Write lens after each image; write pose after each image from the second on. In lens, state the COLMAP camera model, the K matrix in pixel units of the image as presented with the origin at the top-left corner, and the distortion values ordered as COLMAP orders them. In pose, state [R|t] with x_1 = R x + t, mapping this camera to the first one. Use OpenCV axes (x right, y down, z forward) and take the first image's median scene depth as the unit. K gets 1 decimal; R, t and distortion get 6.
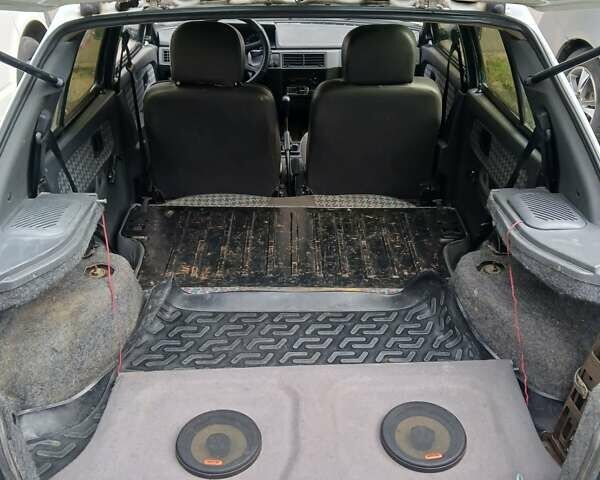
lens RADIAL K [[646.9, 0, 339.1], [0, 646.9, 240.3], [0, 0, 1]] dist [-0.007751, -0.027231]
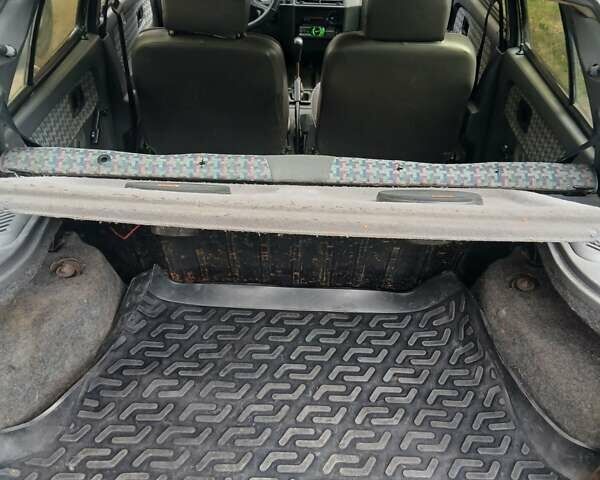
lens RADIAL K [[646.9, 0, 339.1], [0, 646.9, 240.3], [0, 0, 1]] dist [-0.007751, -0.027231]
pose [[0.998740, 0.047810, -0.015272, 0.000761], [-0.045513, 0.990988, 0.125981, -0.100702], [0.021157, -0.125127, 0.991915, 0.139467]]
